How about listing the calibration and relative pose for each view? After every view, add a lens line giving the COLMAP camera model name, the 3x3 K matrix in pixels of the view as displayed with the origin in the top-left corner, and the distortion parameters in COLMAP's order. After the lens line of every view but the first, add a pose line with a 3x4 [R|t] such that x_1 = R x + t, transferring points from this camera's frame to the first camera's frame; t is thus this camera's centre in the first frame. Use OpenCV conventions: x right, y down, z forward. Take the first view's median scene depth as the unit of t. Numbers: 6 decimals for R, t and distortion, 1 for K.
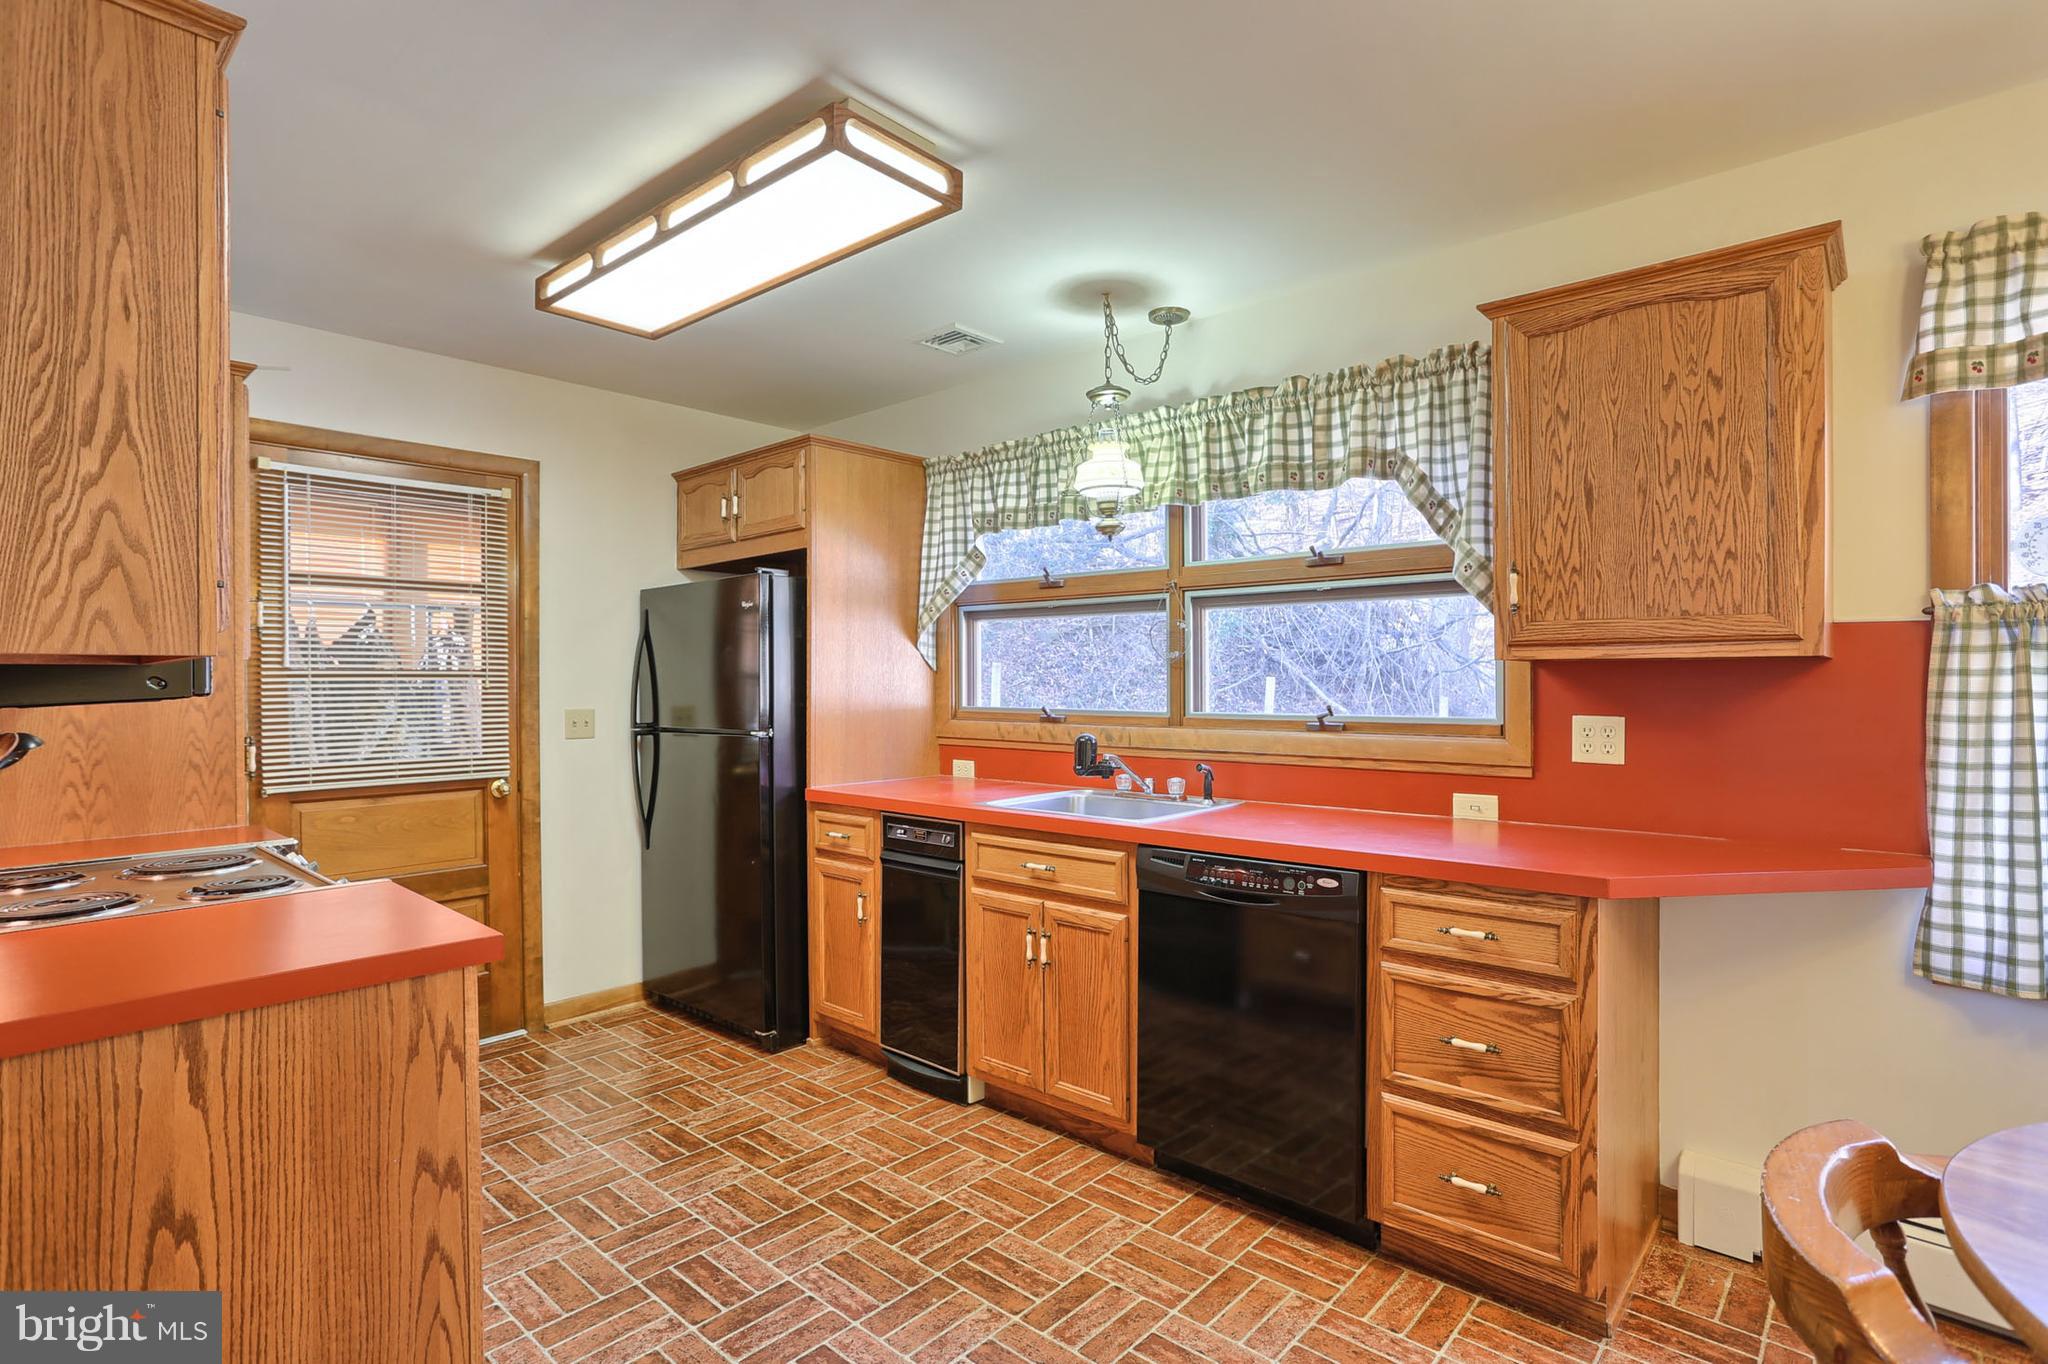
lens RADIAL K [[1047.9, 0, 1024.0], [0, 1047.9, 682.0], [0, 0, 1]] dist [-0.003719, 0.001681]
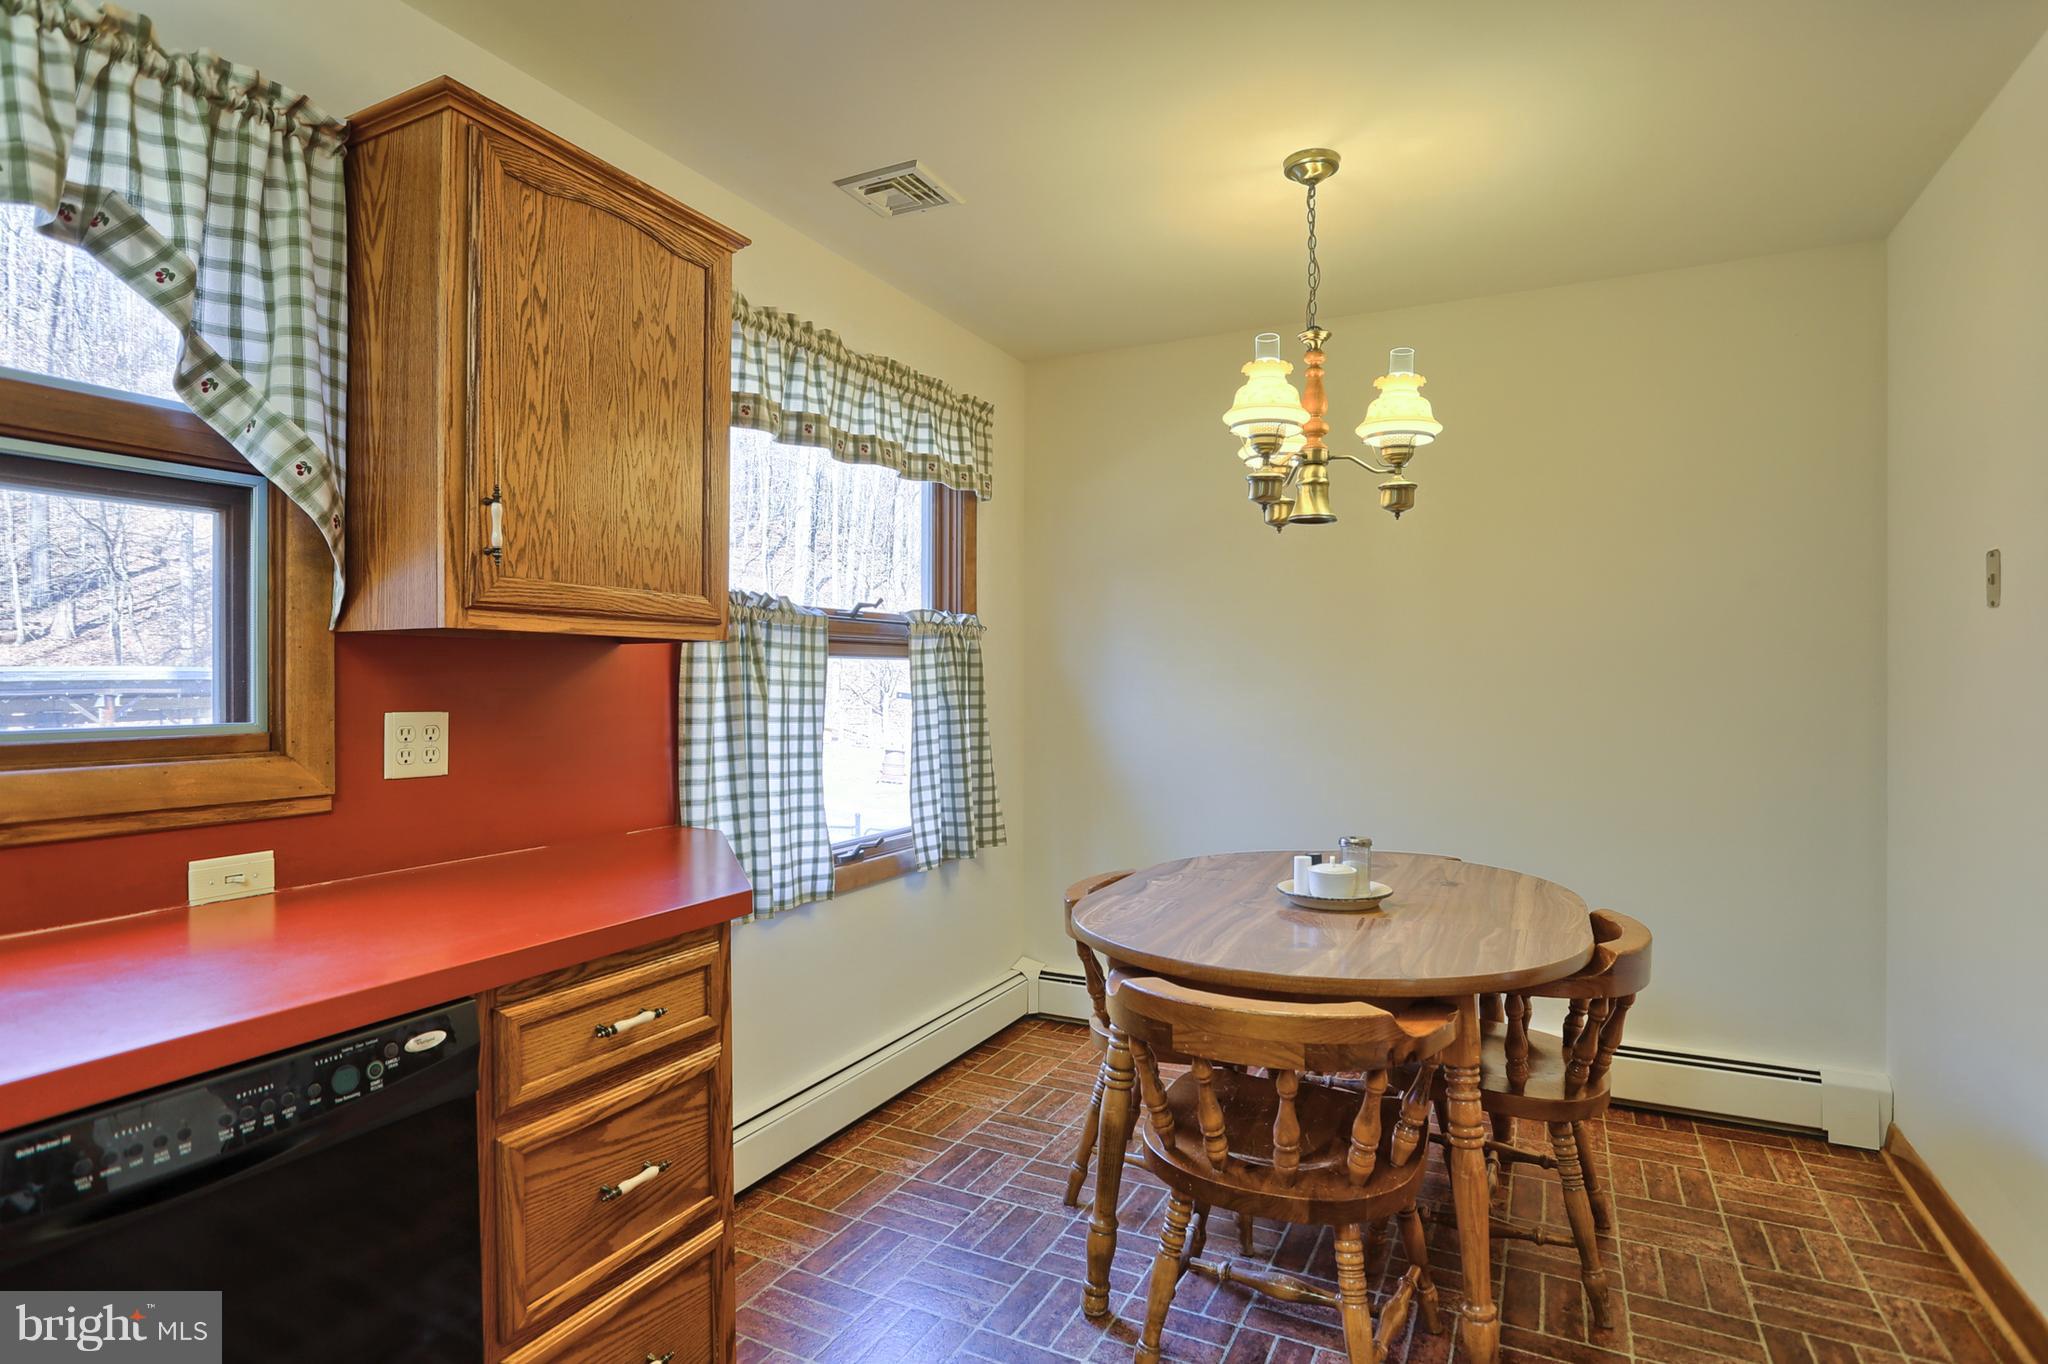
lens RADIAL K [[1070.1, 0, 1024.0], [0, 1070.1, 682.0], [0, 0, 1]] dist [-0.016625, 0.002941]
pose [[-0.276254, 0.003883, 0.961077, -0.302785], [0.003478, 0.999989, -0.003041, 0.017249], [-0.961078, 0.002502, -0.276264, 0.876122]]
